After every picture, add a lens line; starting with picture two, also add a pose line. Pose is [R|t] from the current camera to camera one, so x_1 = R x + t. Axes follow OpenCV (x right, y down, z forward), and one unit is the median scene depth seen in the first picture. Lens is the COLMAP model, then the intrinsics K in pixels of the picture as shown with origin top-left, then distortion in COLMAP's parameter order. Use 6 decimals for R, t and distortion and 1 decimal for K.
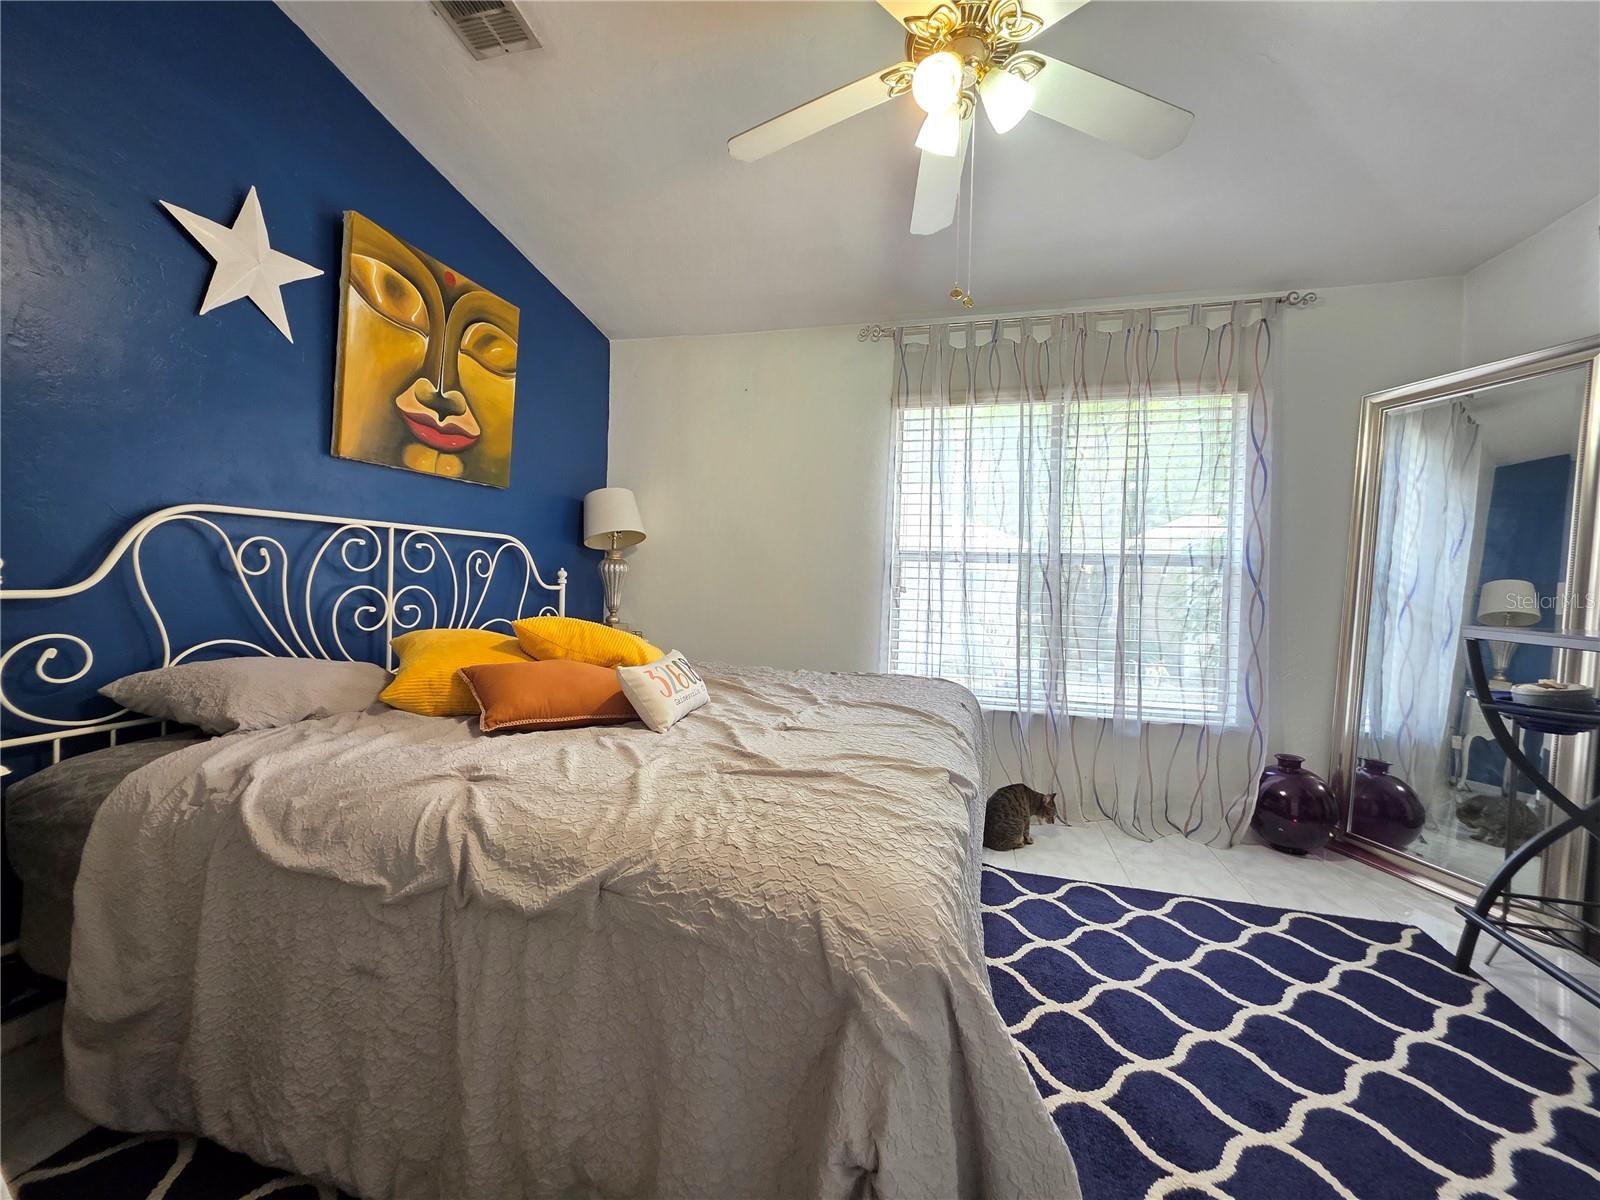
lens RADIAL K [[639.6, 0, 802.4], [0, 639.6, 587.7], [0, 0, 1]] dist [0.003498, -0.000845]
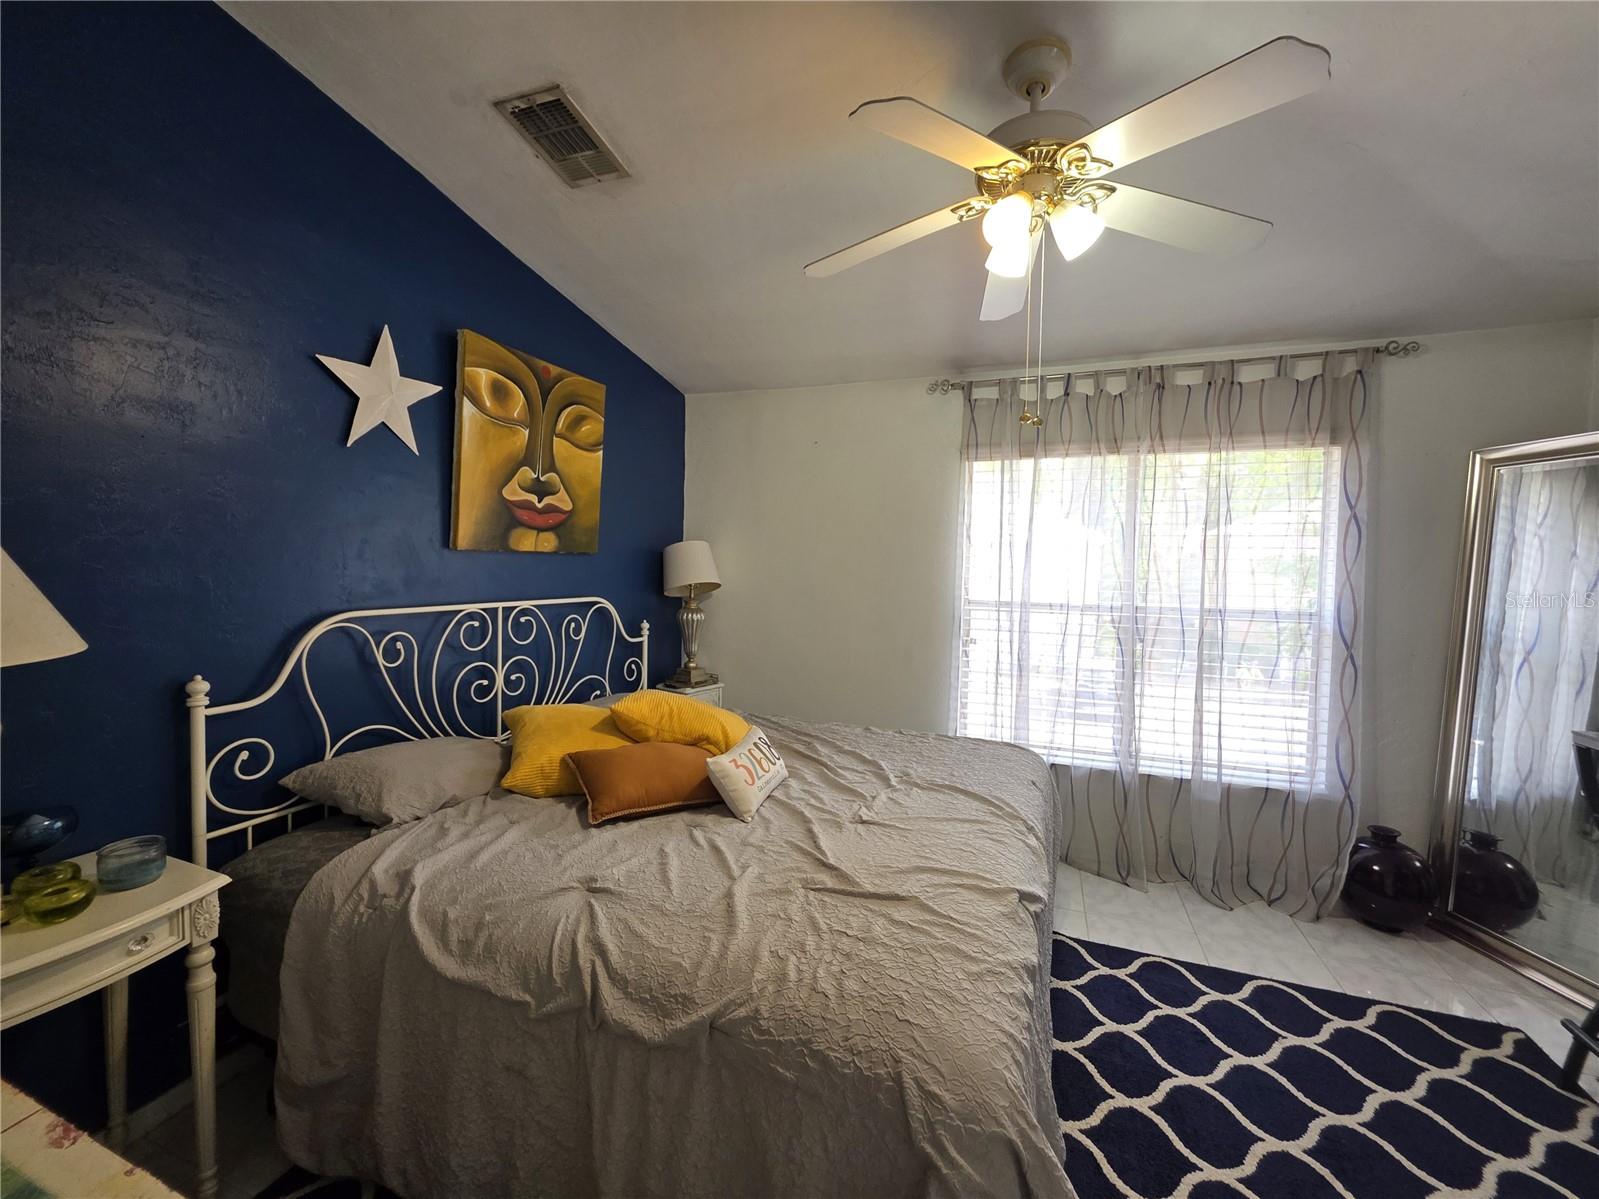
lens RADIAL K [[648.5, 0, 802.6], [0, 648.5, 586.6], [0, 0, 1]] dist [0.001484, 0.000702]
pose [[0.995055, -0.004486, -0.099227, -0.013707], [0.006191, 0.999838, 0.016881, -0.174894], [0.099135, -0.017411, 0.994922, -0.072506]]
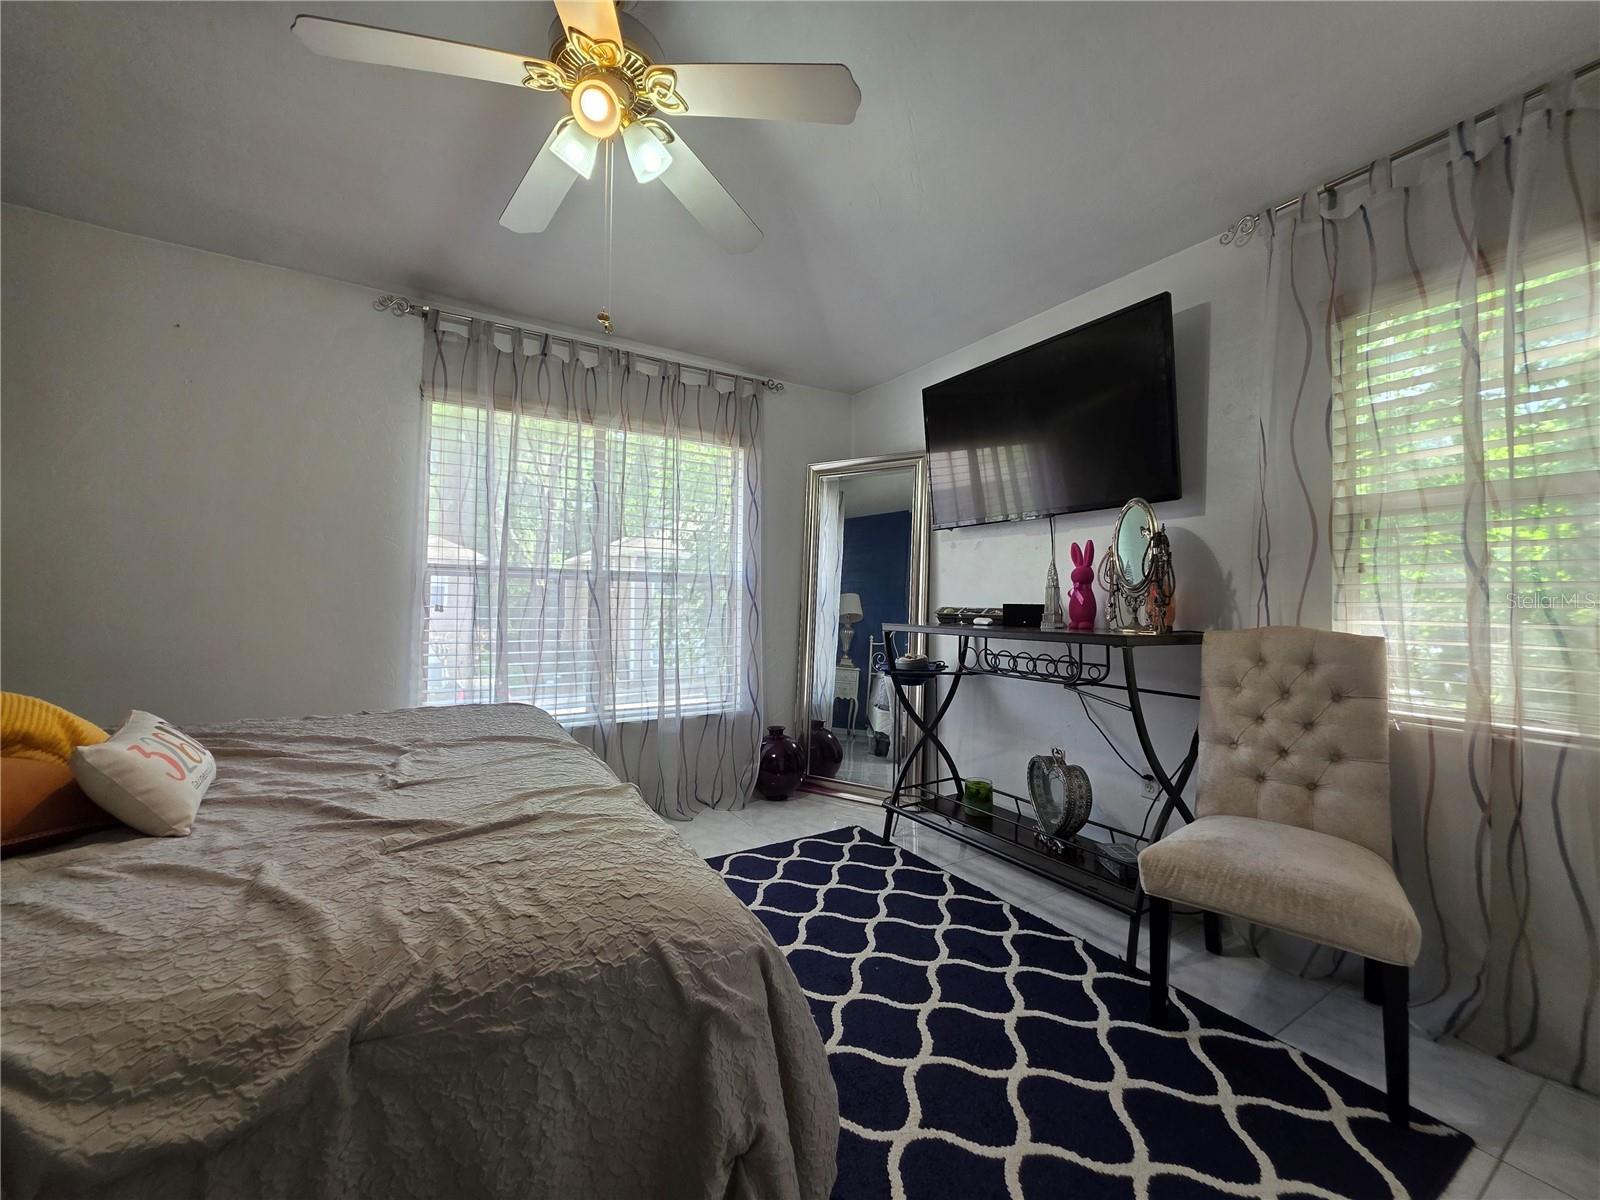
lens RADIAL K [[639.6, 0, 802.4], [0, 639.6, 587.7], [0, 0, 1]] dist [0.003498, -0.000845]
pose [[0.682449, -0.000474, 0.730933, -0.245095], [0.016224, 0.999763, -0.014500, -0.007988], [-0.730753, 0.021754, 0.682295, 0.070253]]
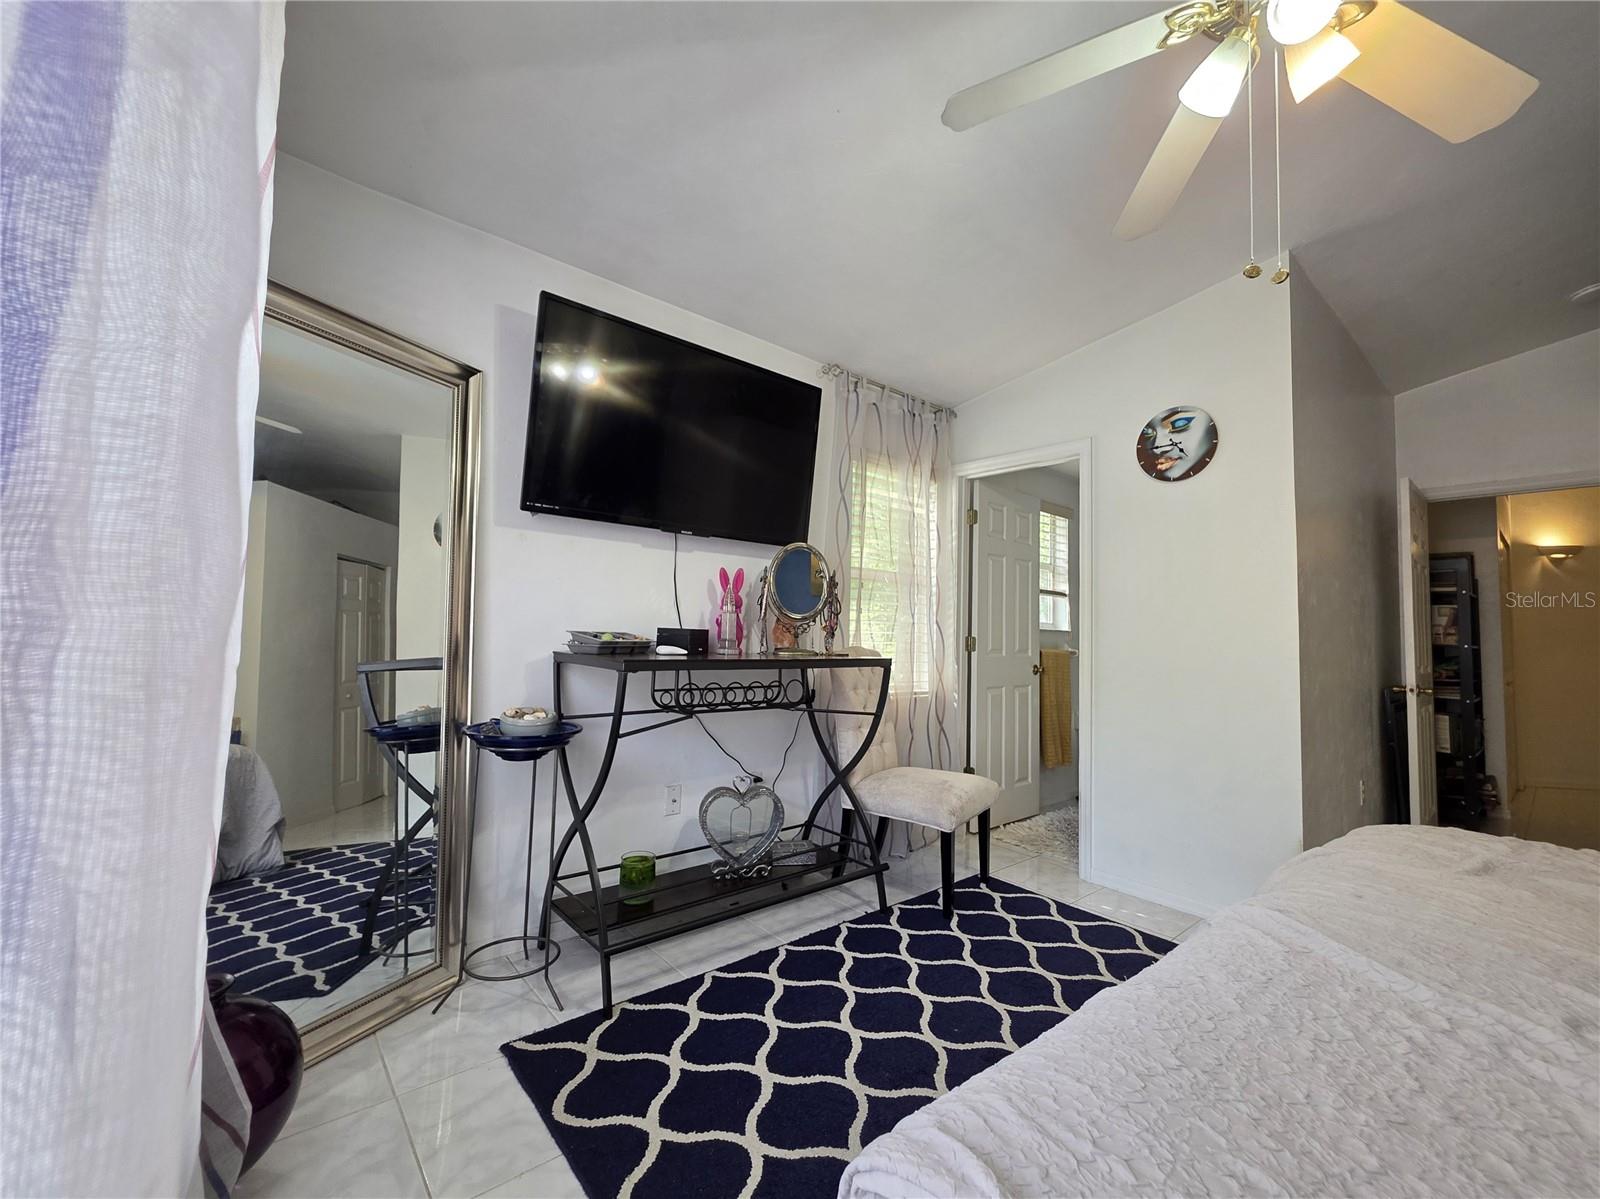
lens RADIAL K [[639.6, 0, 802.4], [0, 639.6, 587.2], [0, 0, 1]] dist [0.003498, -0.000845]
pose [[-0.804463, 0.012155, 0.593879, 0.198228], [-0.022293, 0.998468, -0.050634, -0.009486], [-0.593585, -0.053972, -0.802960, 1.611714]]
